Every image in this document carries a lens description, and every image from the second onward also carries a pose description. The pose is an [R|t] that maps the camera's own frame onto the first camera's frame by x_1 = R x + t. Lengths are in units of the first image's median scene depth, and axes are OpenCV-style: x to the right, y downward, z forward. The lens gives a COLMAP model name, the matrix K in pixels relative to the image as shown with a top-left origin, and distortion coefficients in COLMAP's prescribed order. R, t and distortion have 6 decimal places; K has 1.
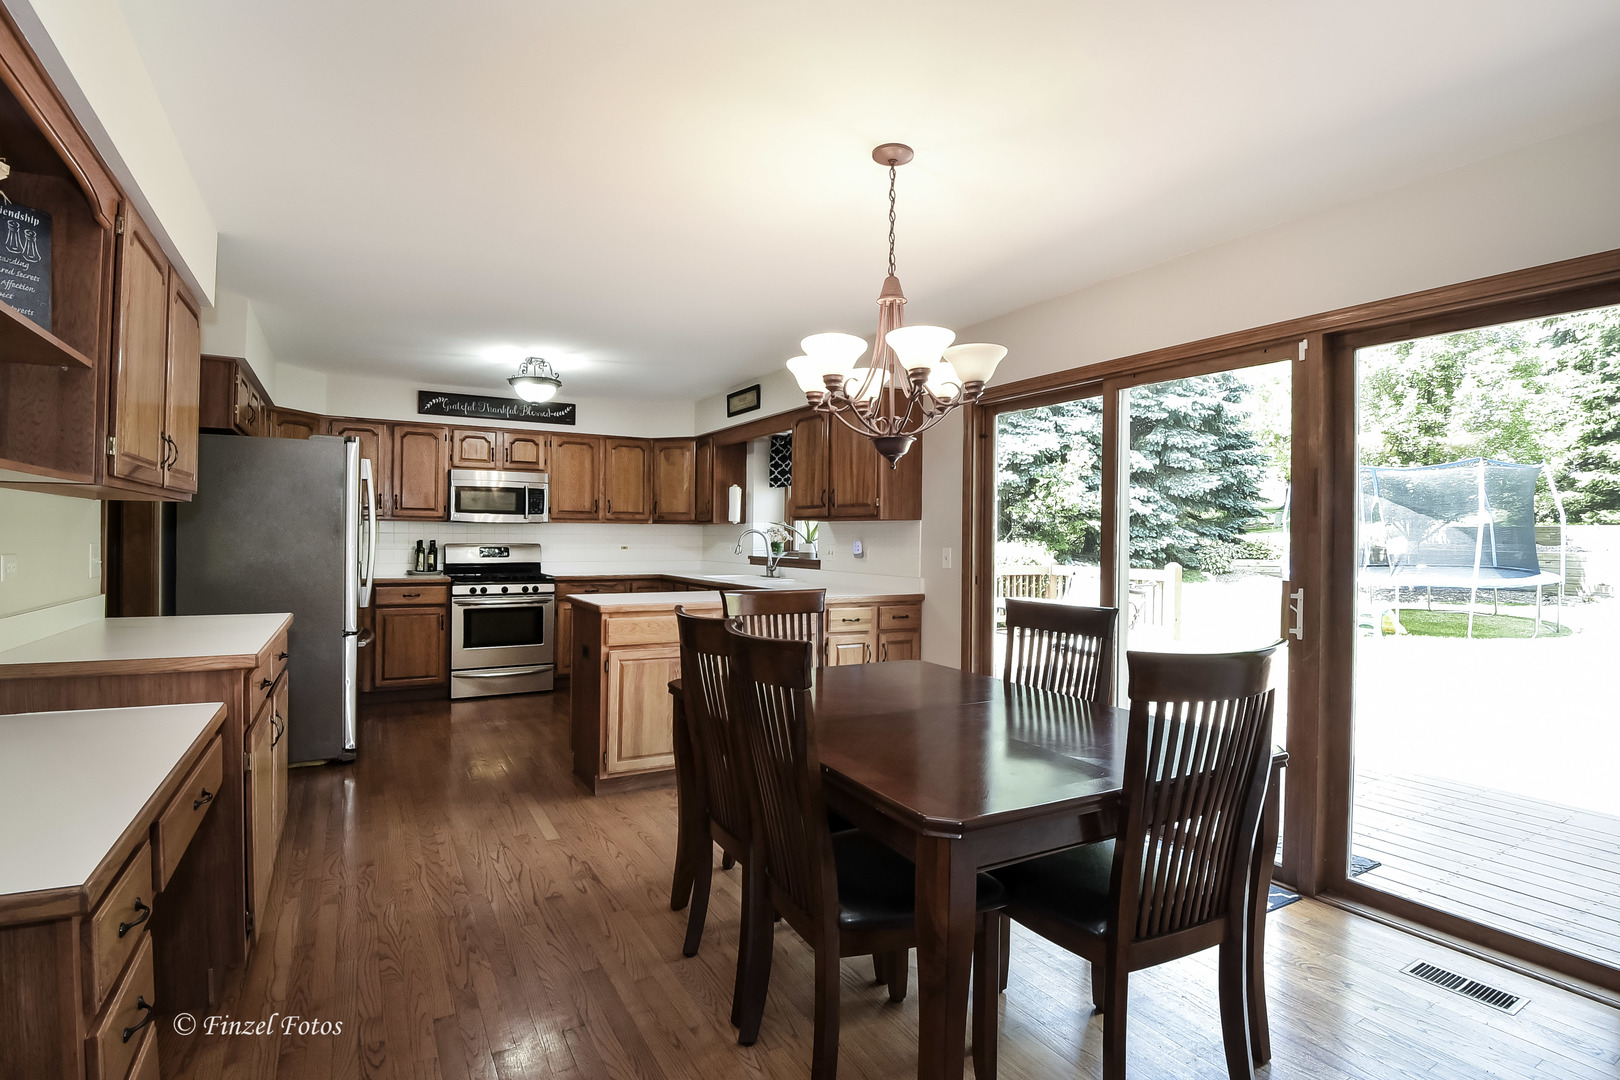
lens RADIAL K [[745.1, 0, 810.0], [0, 745.1, 540.0], [0, 0, 1]] dist [0.000242, 0.000020]
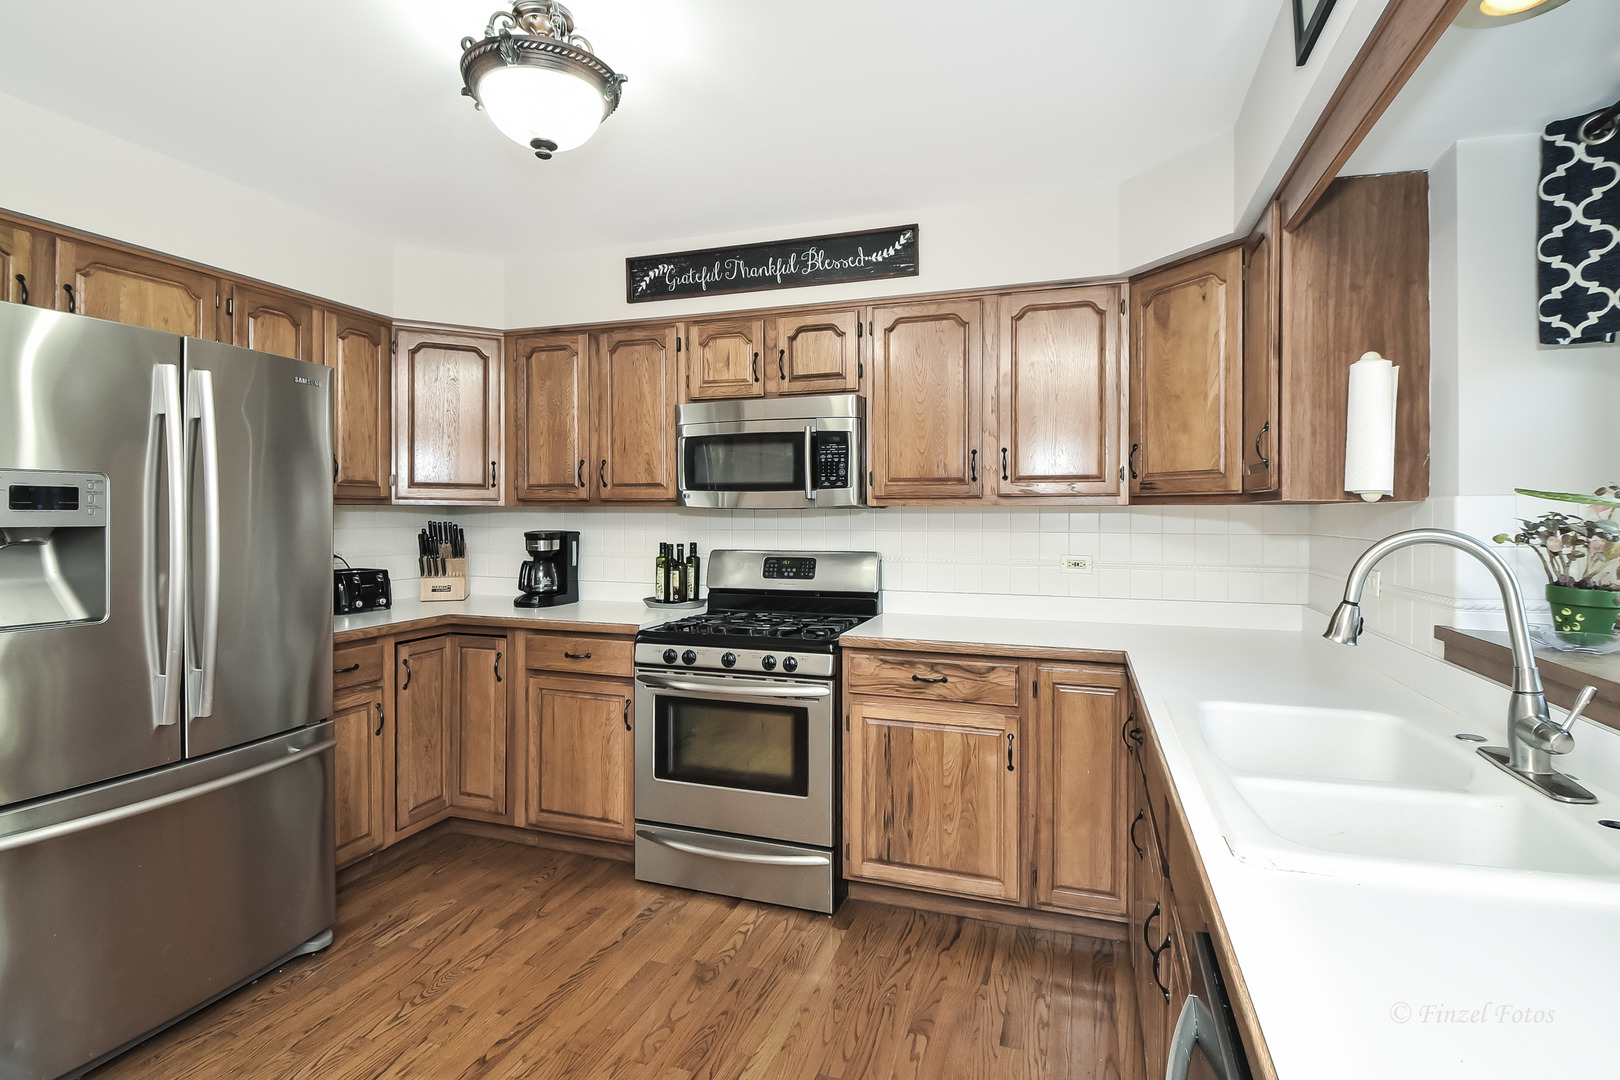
lens RADIAL K [[798.2, 0, 810.0], [0, 798.2, 540.0], [0, 0, 1]] dist [0.002114, 0.000082]
pose [[0.681545, 0.014826, -0.731626, -0.025289], [0.005396, 0.999666, 0.025284, -0.016169], [0.731756, -0.021180, 0.681238, 0.664805]]
